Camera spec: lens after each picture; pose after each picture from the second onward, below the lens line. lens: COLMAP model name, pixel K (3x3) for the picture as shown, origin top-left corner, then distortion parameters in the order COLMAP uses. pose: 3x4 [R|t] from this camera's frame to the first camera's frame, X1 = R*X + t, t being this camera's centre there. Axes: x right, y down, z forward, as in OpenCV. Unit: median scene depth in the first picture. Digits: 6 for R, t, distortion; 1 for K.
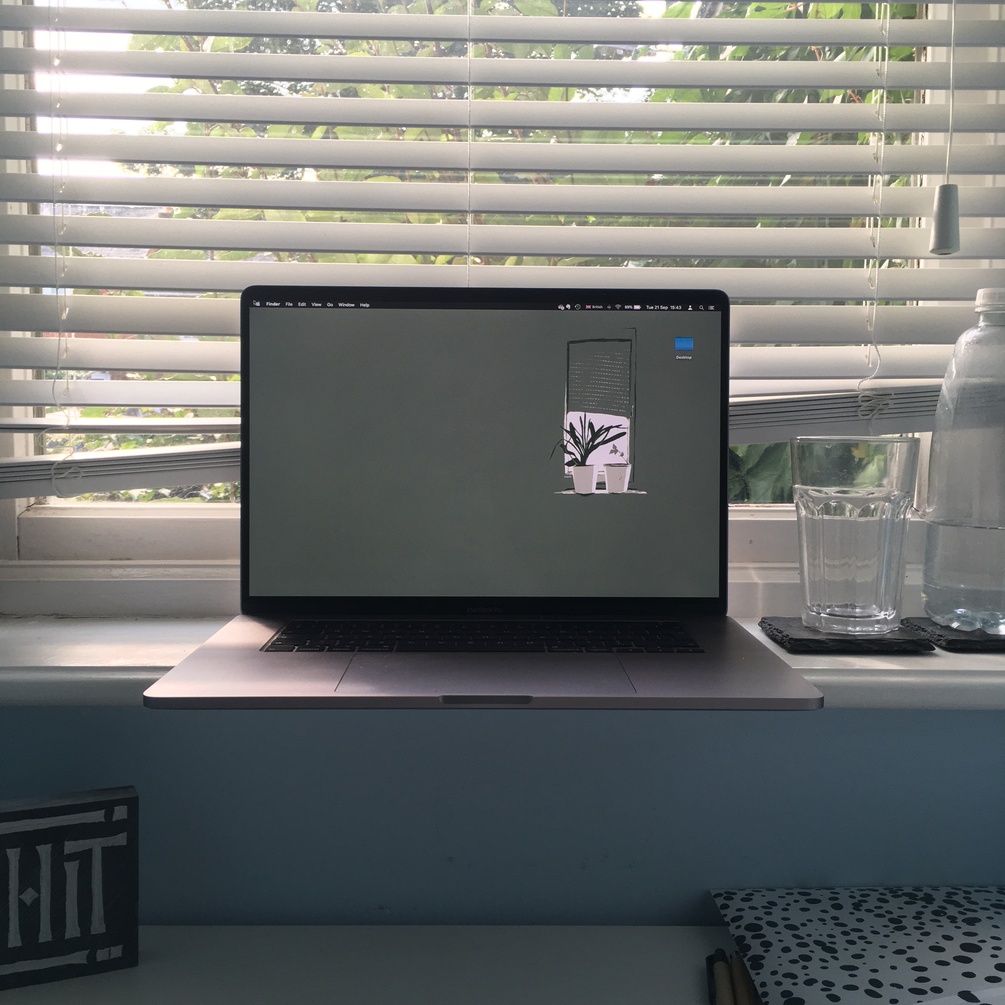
lens RADIAL K [[1181.9, 0, 502.5], [0, 1181.9, 502.5], [0, 0, 1]] dist [0.087397, -0.169212]
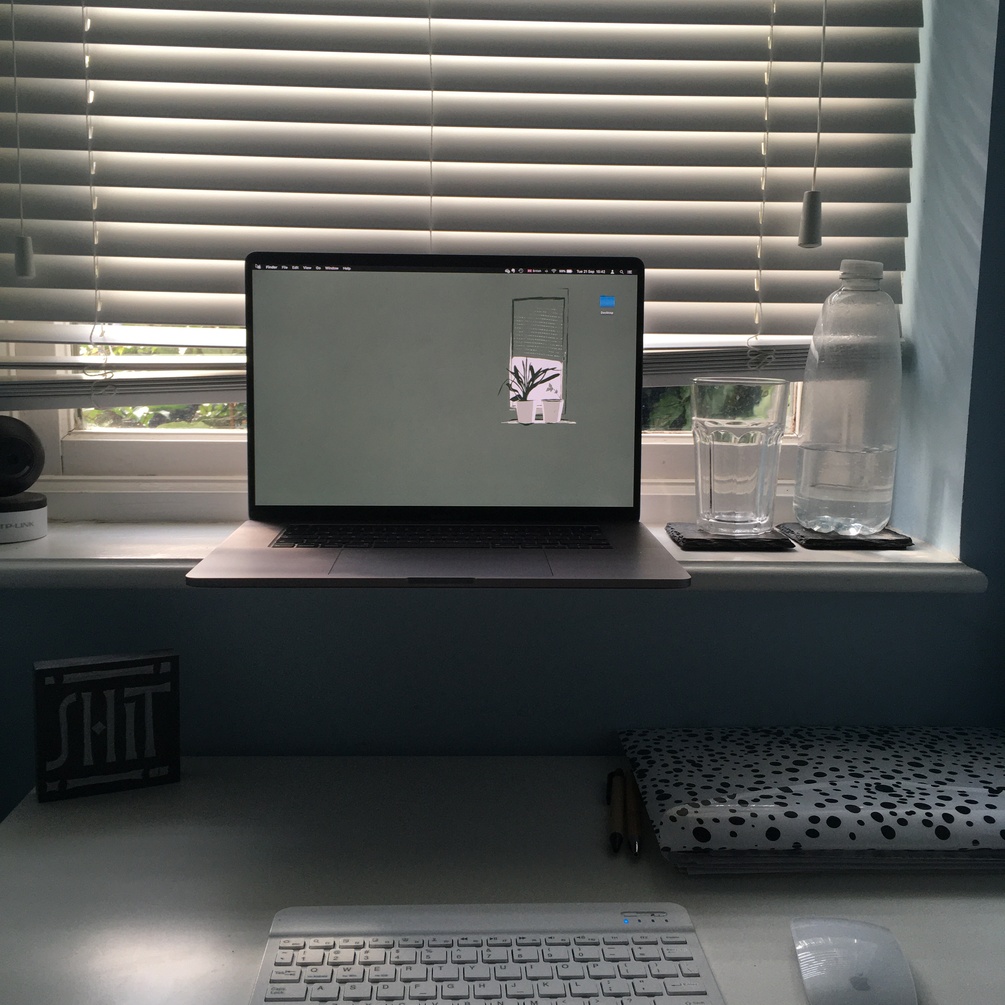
lens RADIAL K [[1181.9, 0, 502.5], [0, 1181.9, 502.5], [0, 0, 1]] dist [0.087397, -0.169212]
pose [[0.999840, 0.001066, 0.017869, 0.024514], [-0.002334, 0.997464, 0.071138, -0.013913], [-0.017748, -0.071169, 0.997306, -0.259624]]
